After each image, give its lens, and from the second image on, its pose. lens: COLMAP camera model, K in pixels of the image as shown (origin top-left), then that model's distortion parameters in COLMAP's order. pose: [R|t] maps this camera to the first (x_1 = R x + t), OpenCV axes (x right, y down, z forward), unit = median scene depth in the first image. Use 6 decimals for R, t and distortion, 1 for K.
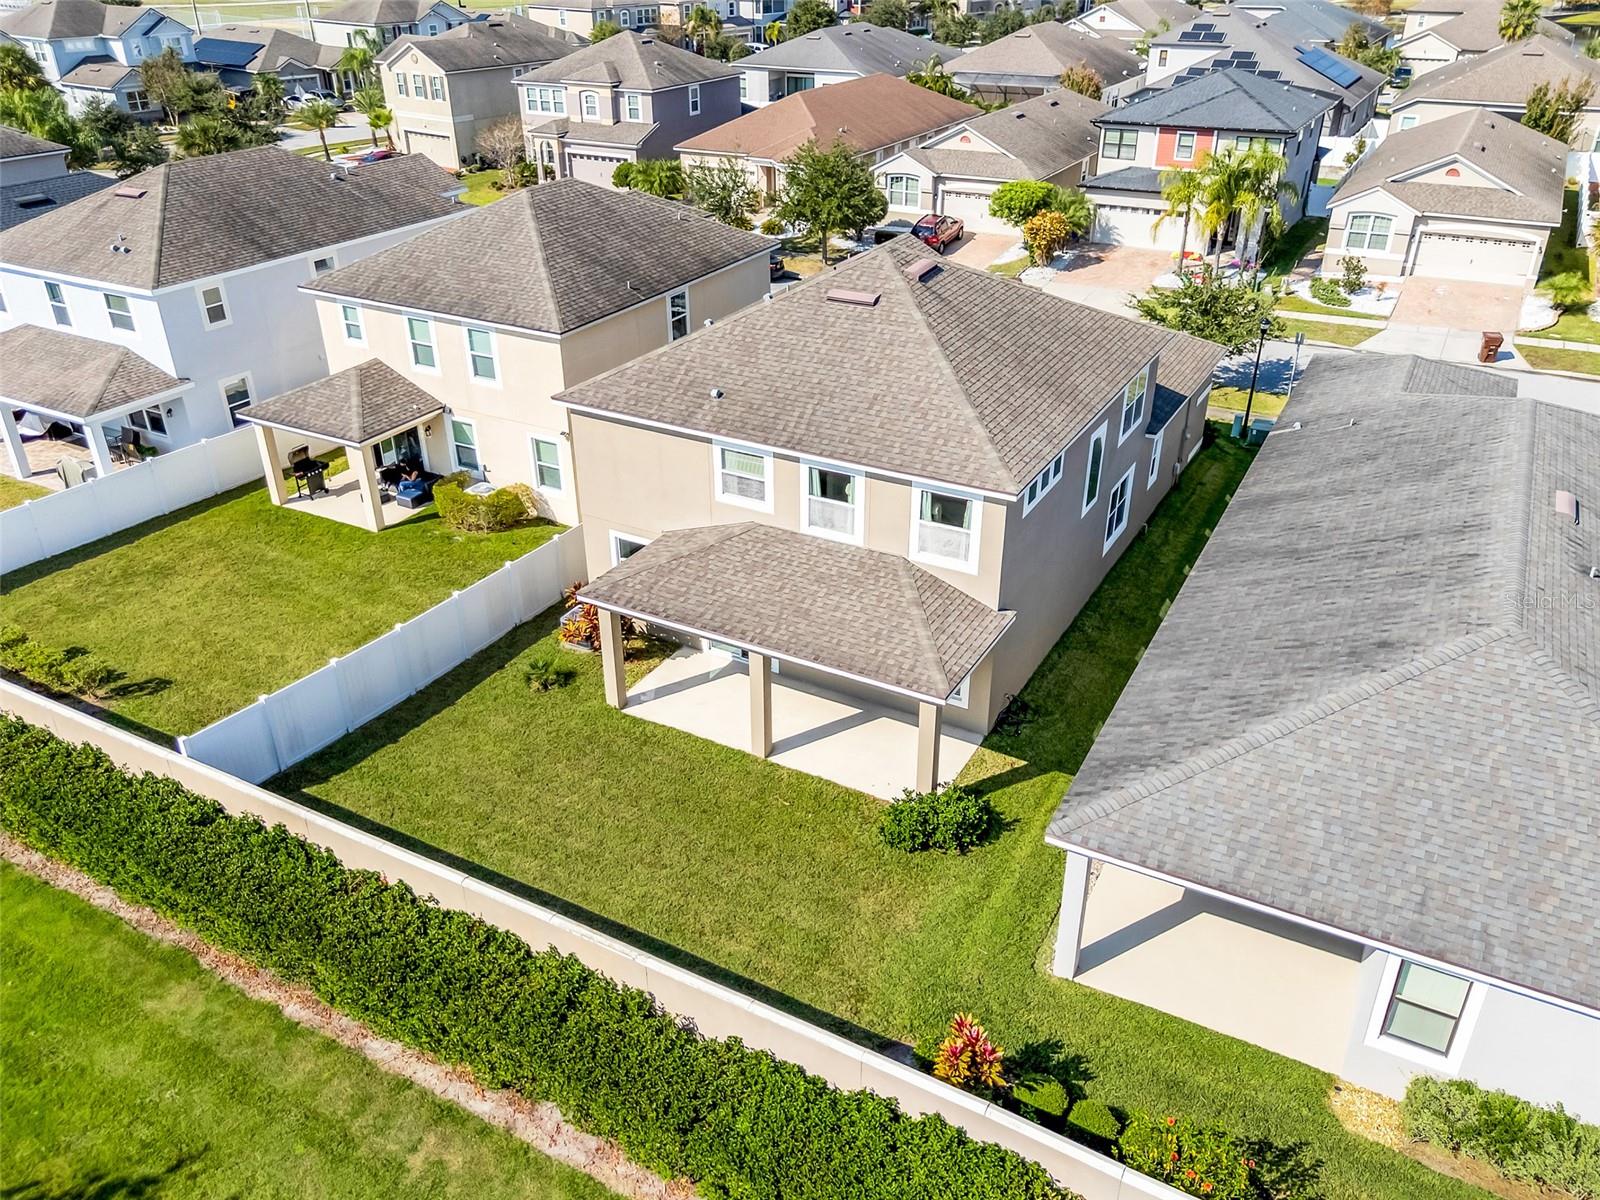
lens RADIAL K [[1209.6, 0, 805.0], [0, 1209.6, 600.7], [0, 0, 1]] dist [0.079206, -0.077206]
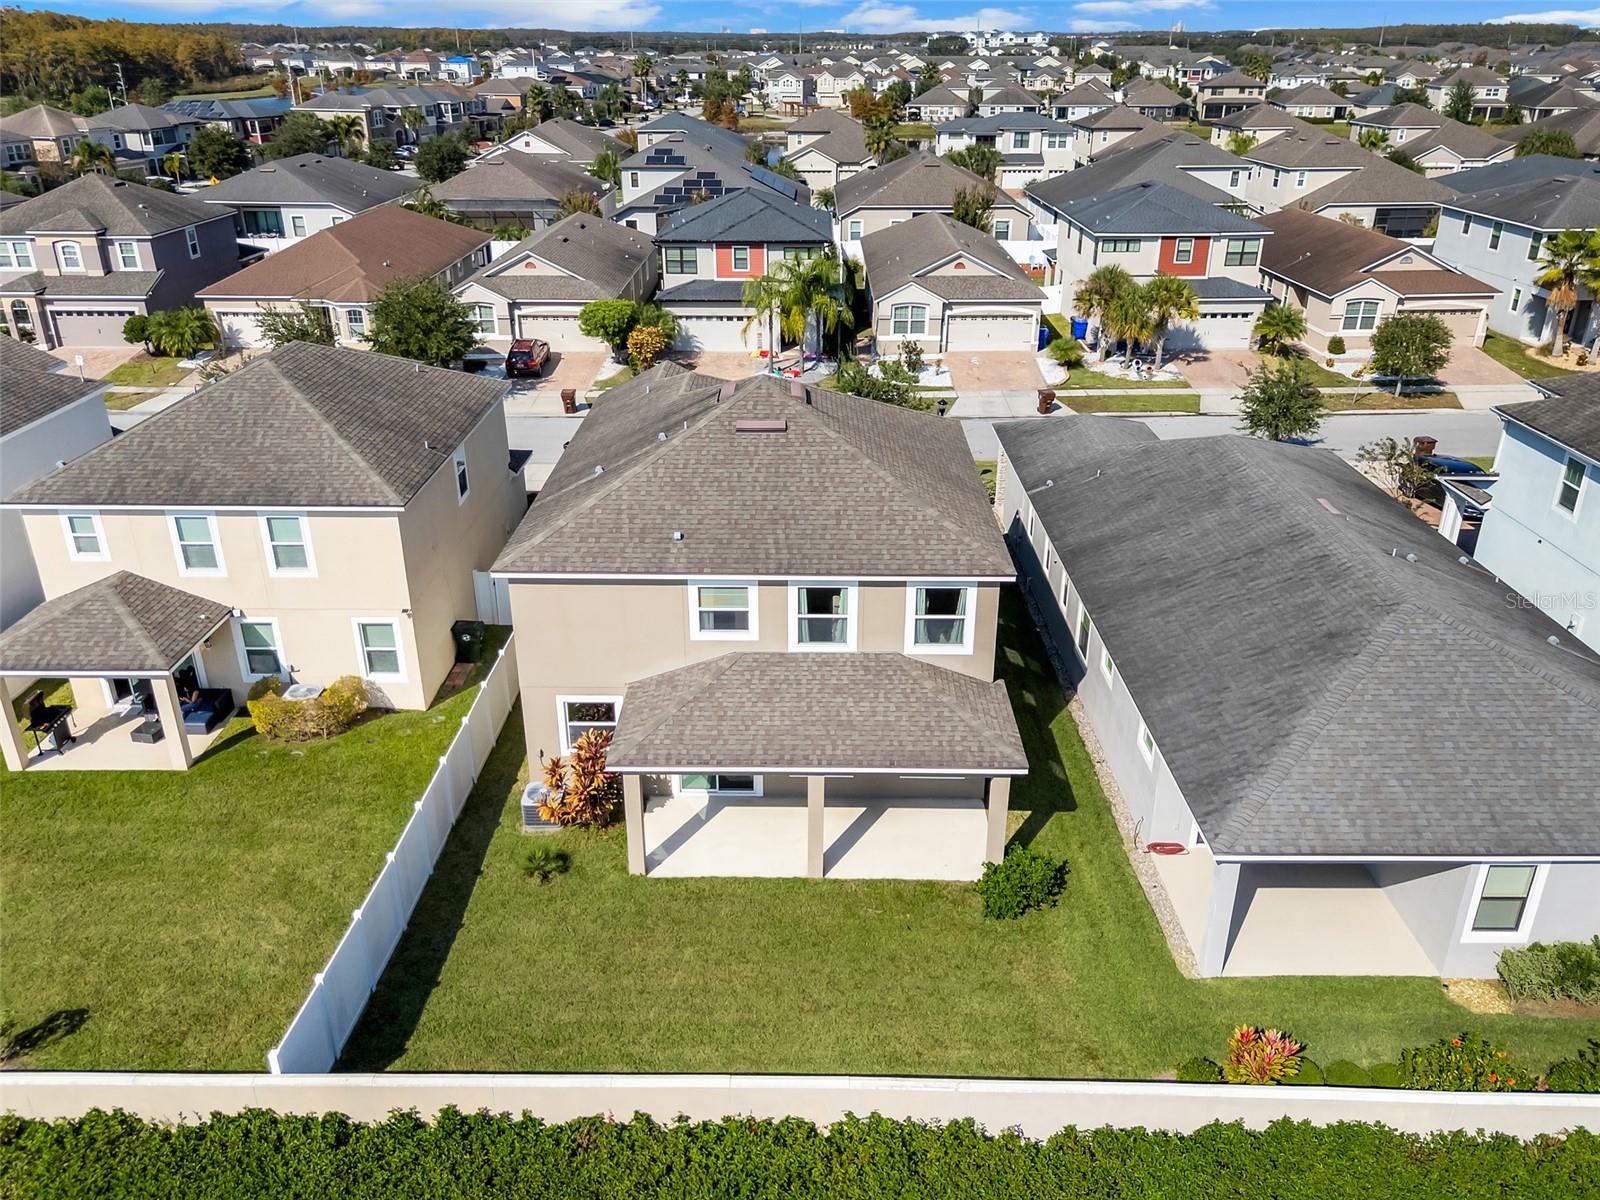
lens RADIAL K [[1202.9, 0, 747.8], [0, 1202.9, 619.8], [0, 0, 1]] dist [0.072072, -0.061818]
pose [[0.883081, -0.199387, 0.424749, -0.324018], [0.226419, 0.973936, -0.013553, -0.054447], [-0.410976, 0.108139, 0.905210, 0.062903]]
